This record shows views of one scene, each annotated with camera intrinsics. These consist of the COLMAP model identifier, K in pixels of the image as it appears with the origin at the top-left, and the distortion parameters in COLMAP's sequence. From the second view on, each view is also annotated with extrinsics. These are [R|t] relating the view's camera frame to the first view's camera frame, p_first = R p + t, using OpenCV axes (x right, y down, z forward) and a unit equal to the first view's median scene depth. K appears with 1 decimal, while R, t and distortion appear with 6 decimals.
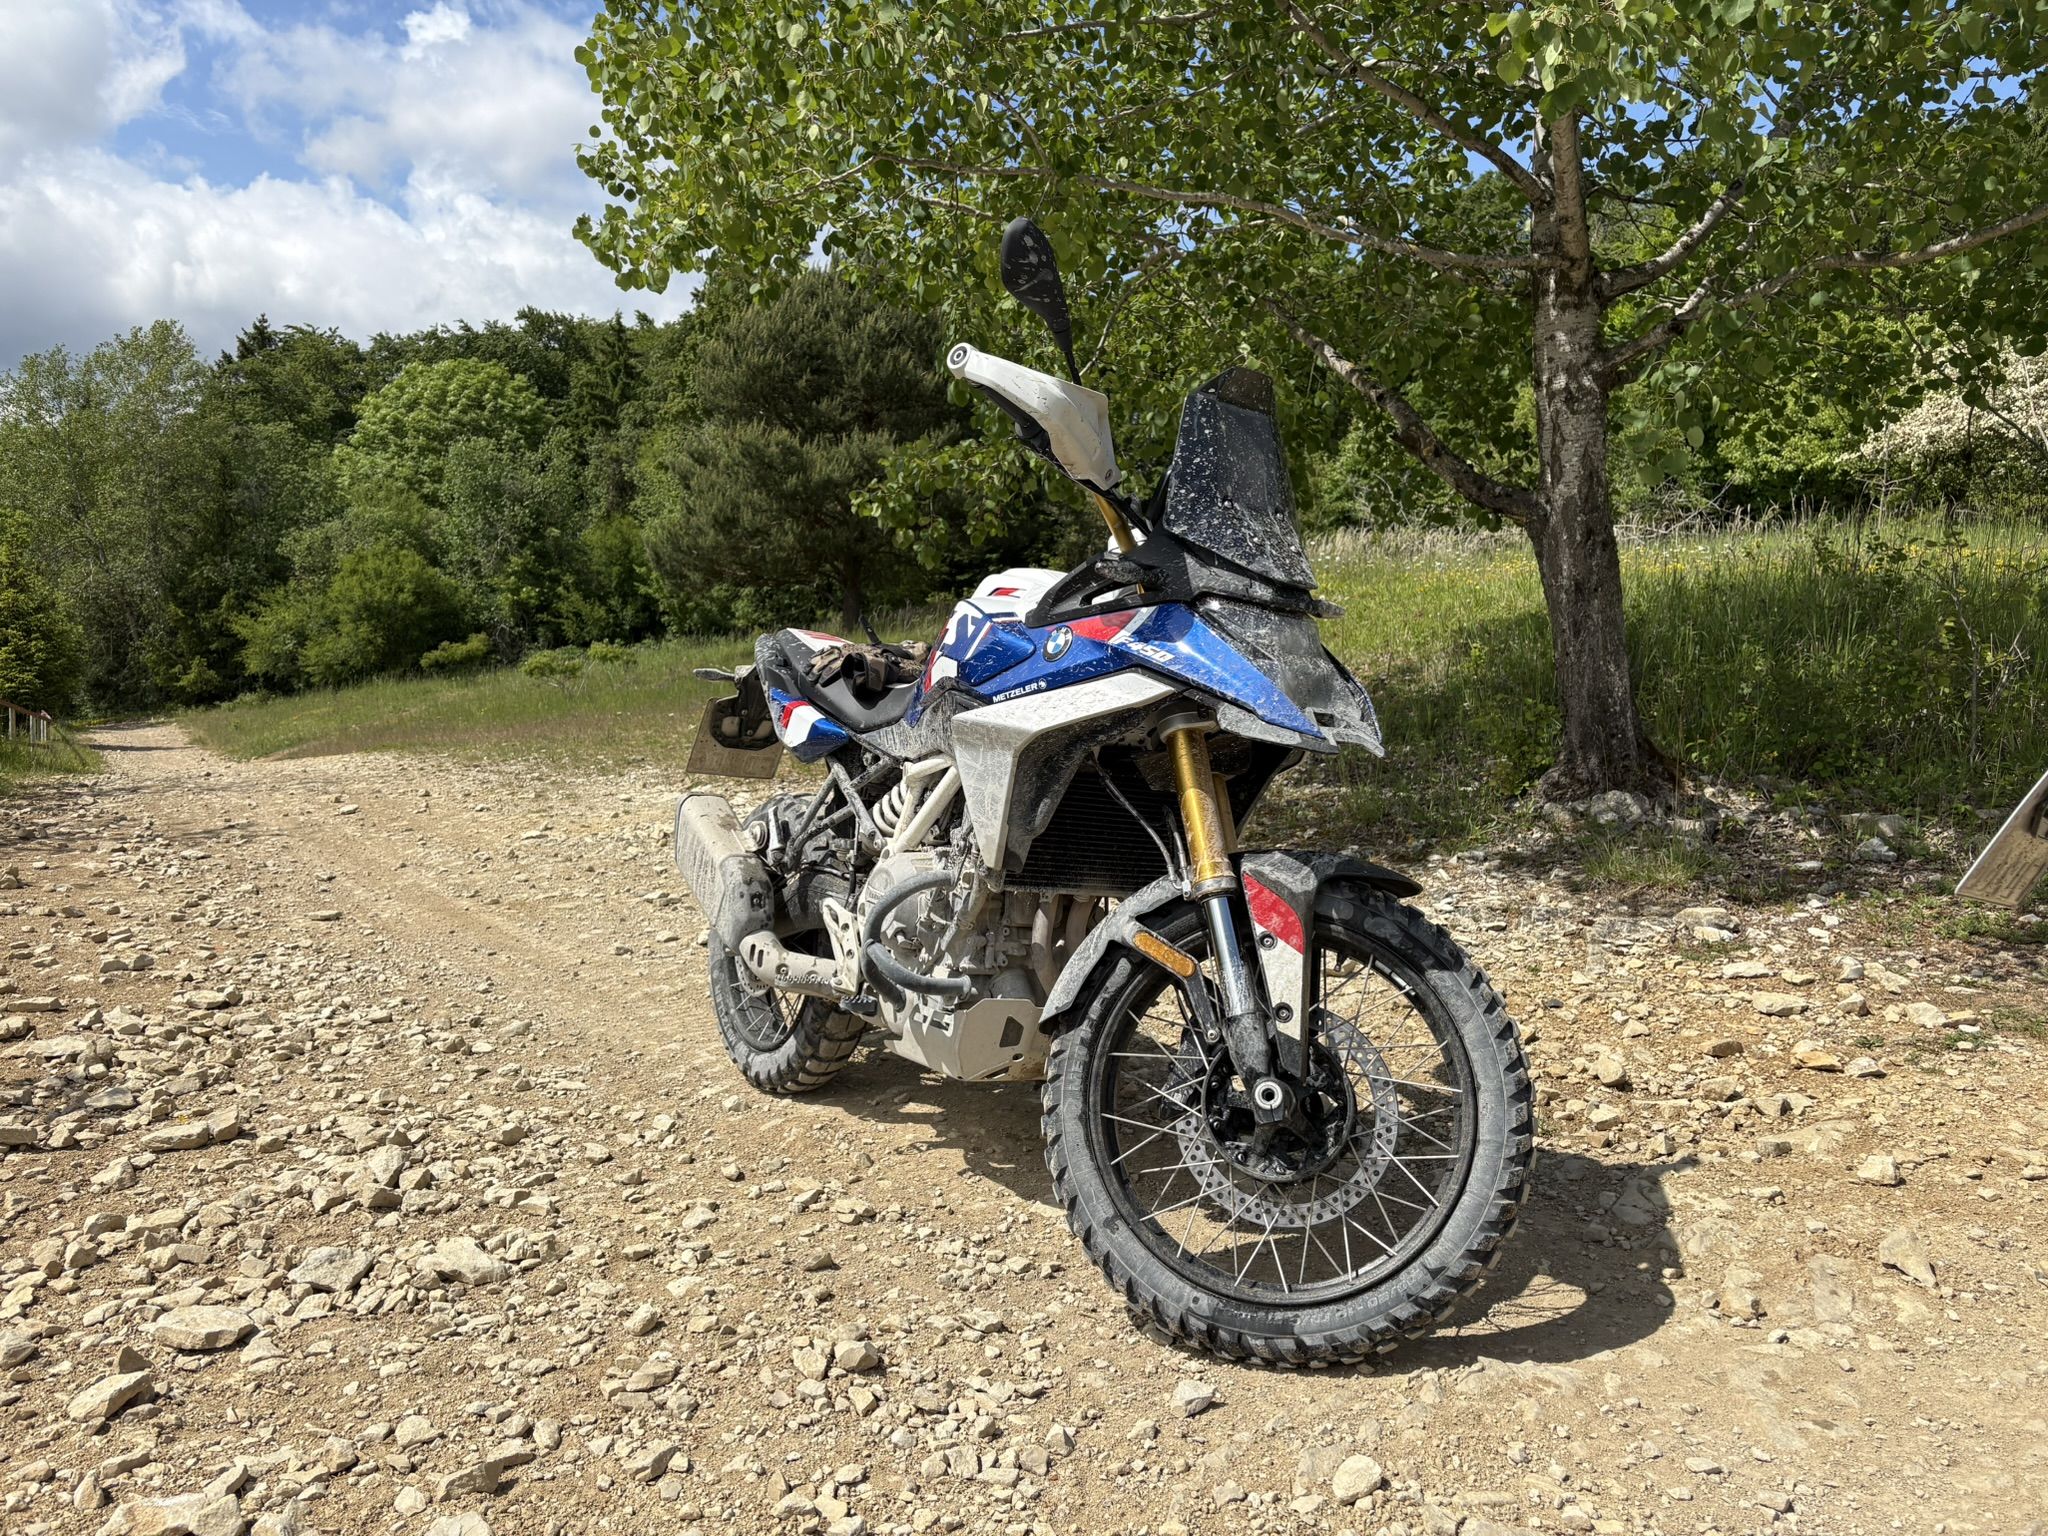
lens RADIAL K [[1544.3, 0, 1034.6], [0, 1544.3, 760.6], [0, 0, 1]] dist [0.041355, -0.050903]
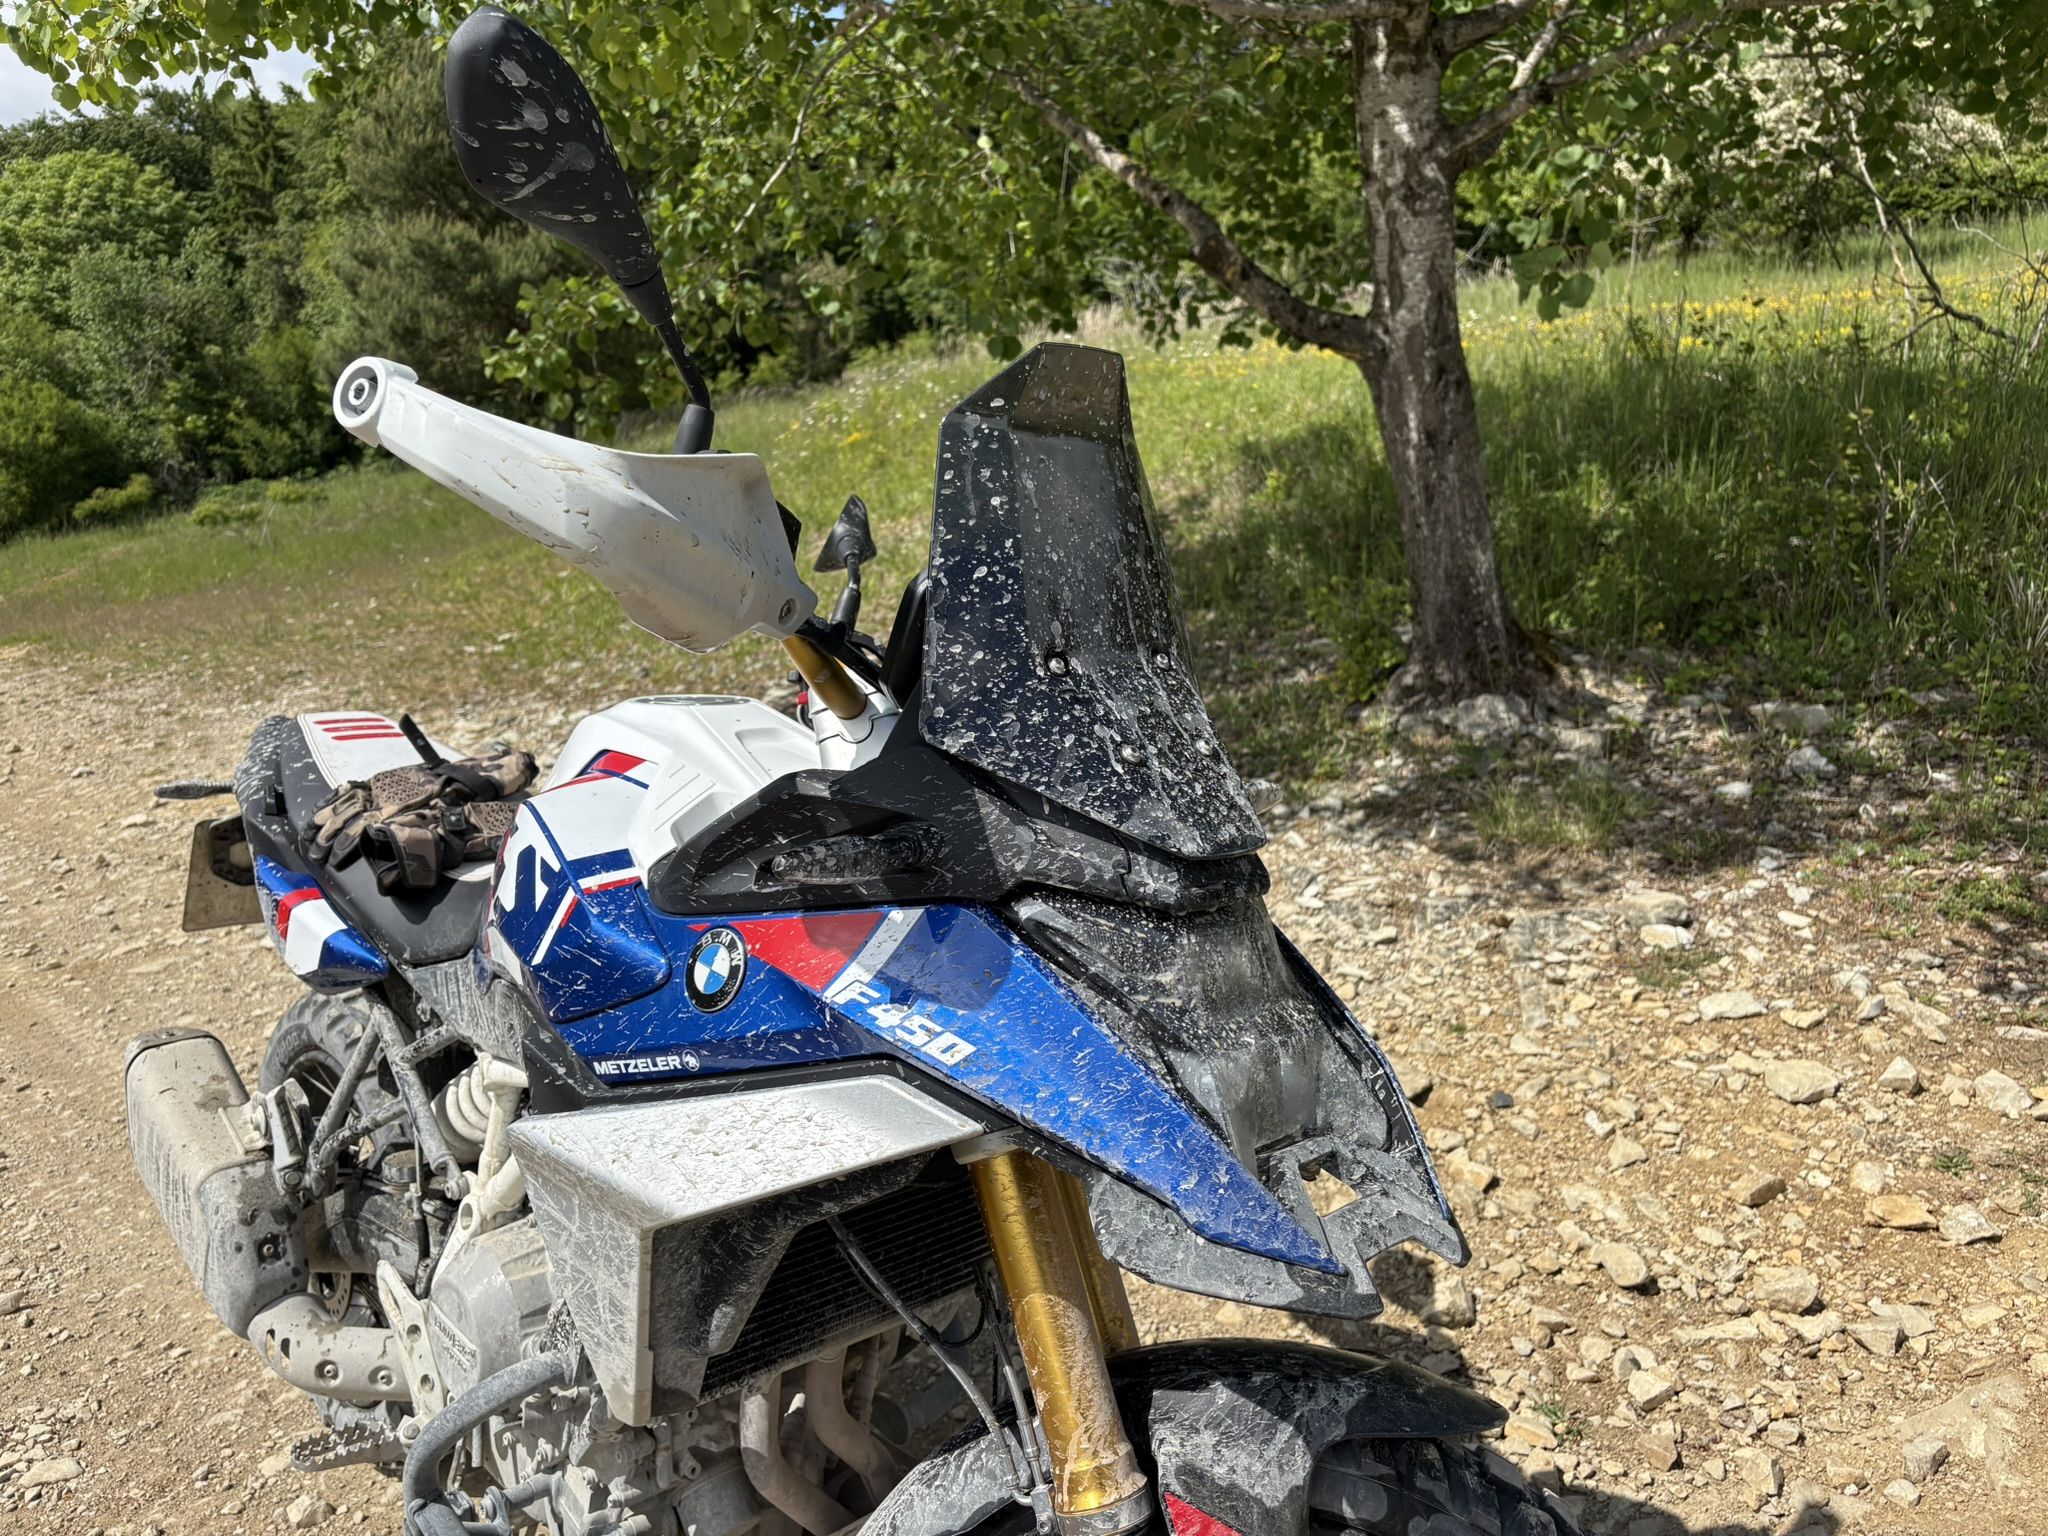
lens RADIAL K [[1544.3, 0, 1023.2], [0, 1544.3, 764.8], [0, 0, 1]] dist [0.041355, -0.050903]
pose [[0.985547, -0.102026, 0.135235, 0.037955], [0.081447, 0.985352, 0.149824, -0.152122], [-0.148540, -0.136644, 0.979420, 0.413555]]
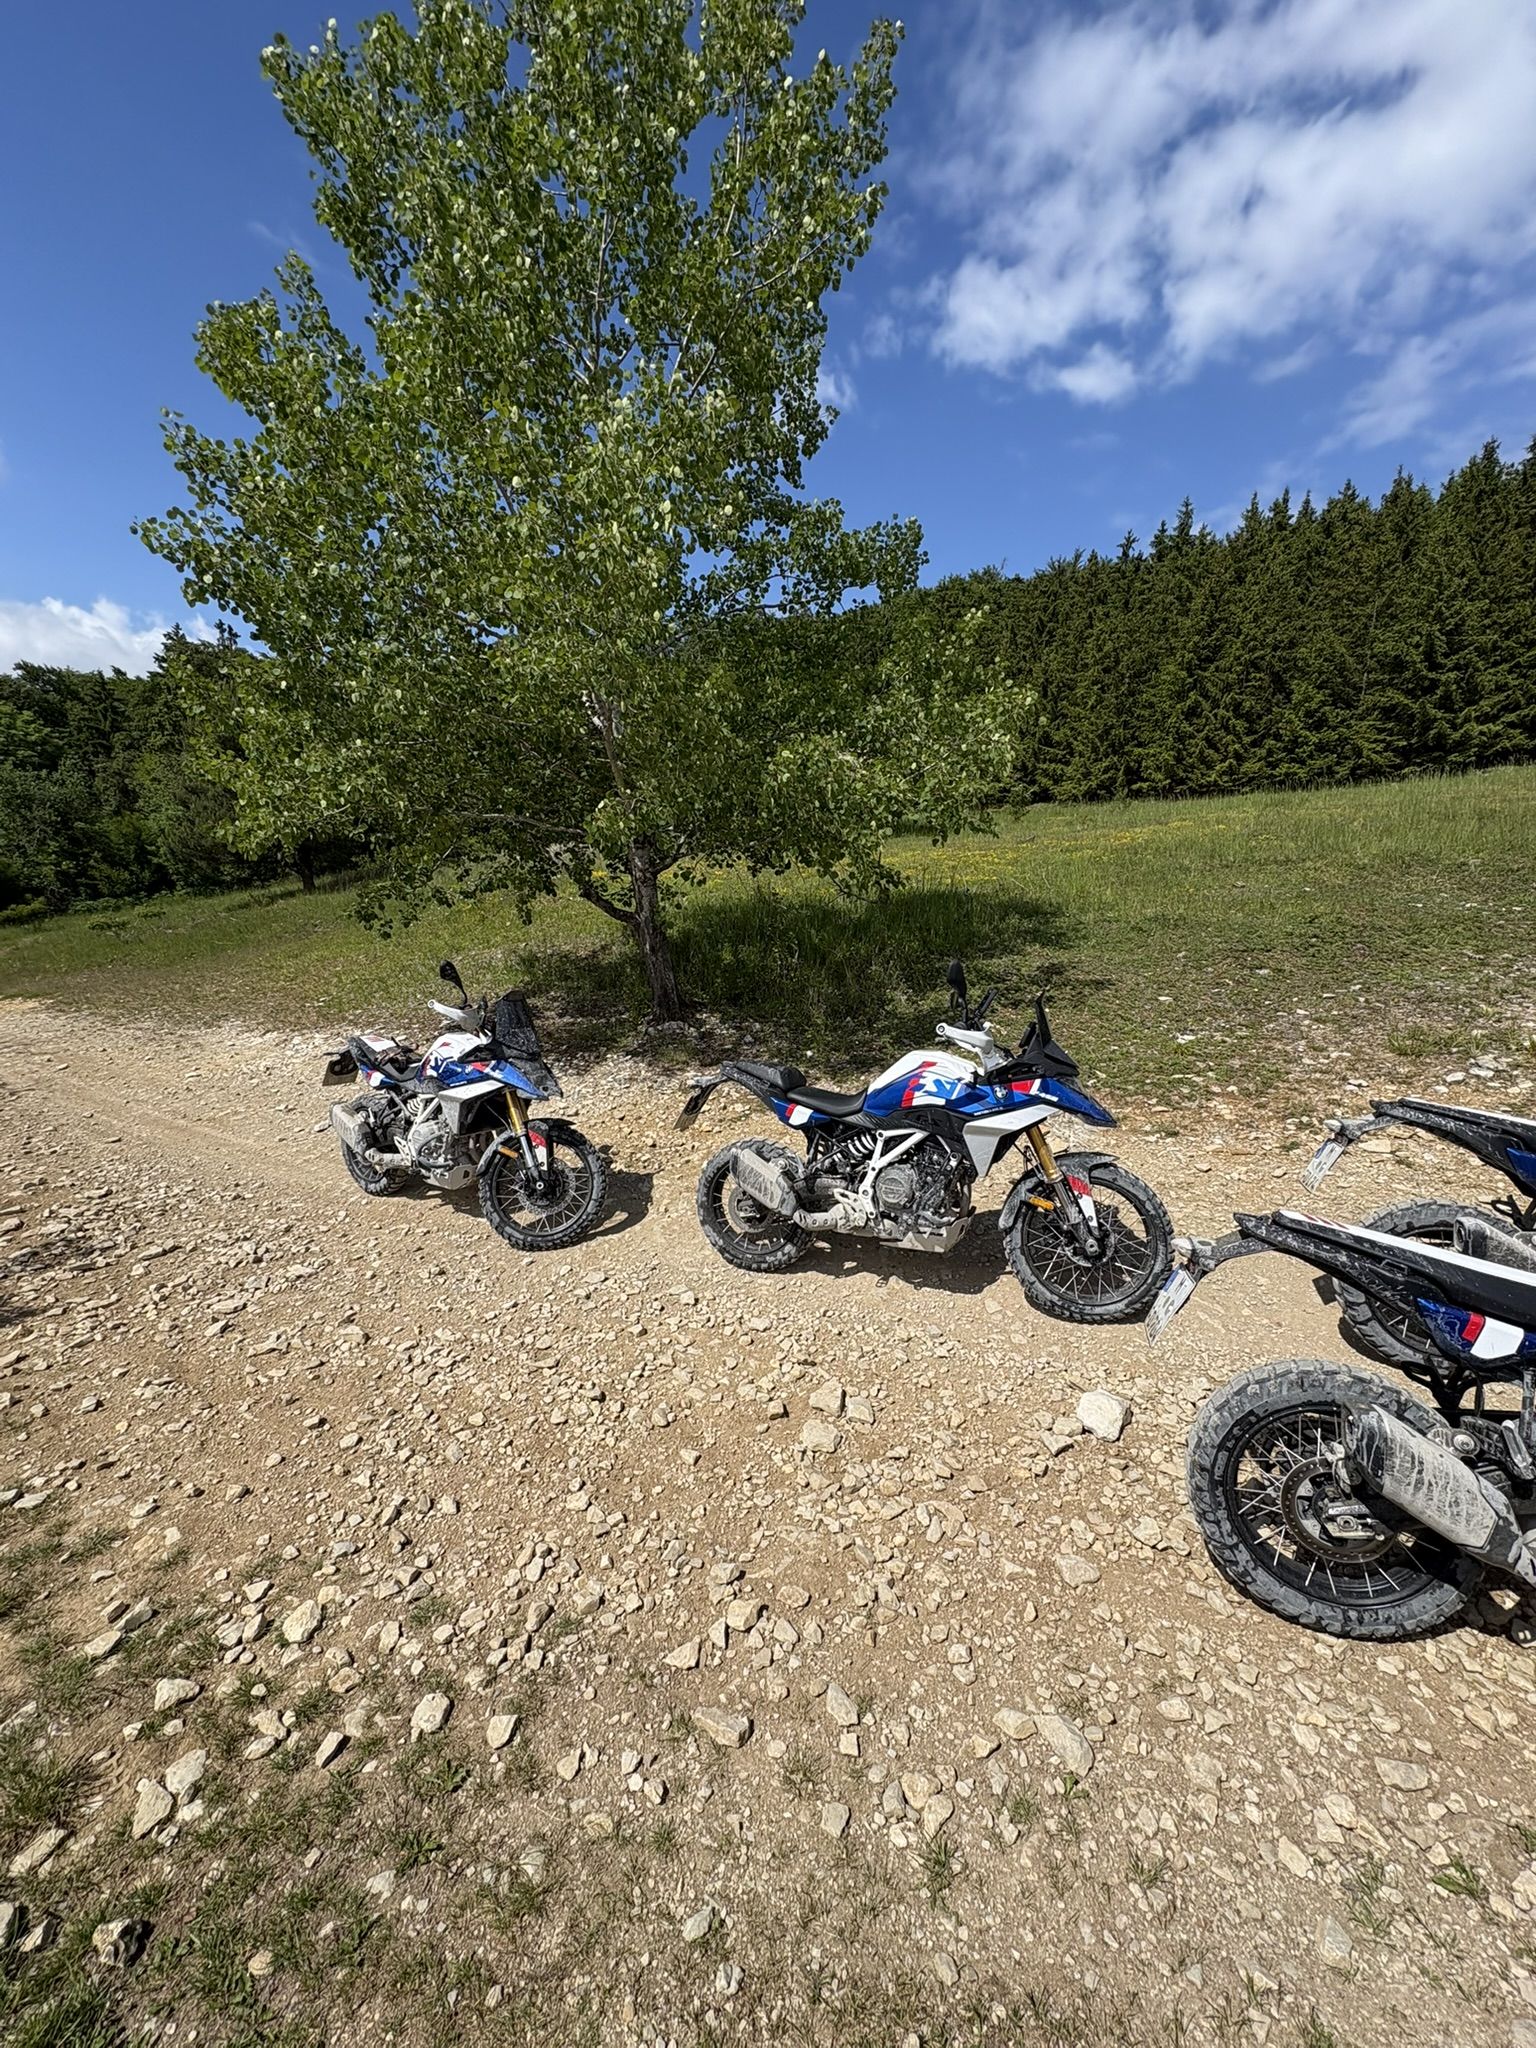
lens RADIAL K [[809.1, 0, 773.2], [0, 809.1, 1023.4], [0, 0, 1]] dist [-0.000461, 0.000055]
pose [[0.917314, -0.115058, 0.381179, -0.029576], [0.065351, 0.987862, 0.140915, -0.305994], [-0.392766, -0.104353, 0.913699, -0.743632]]
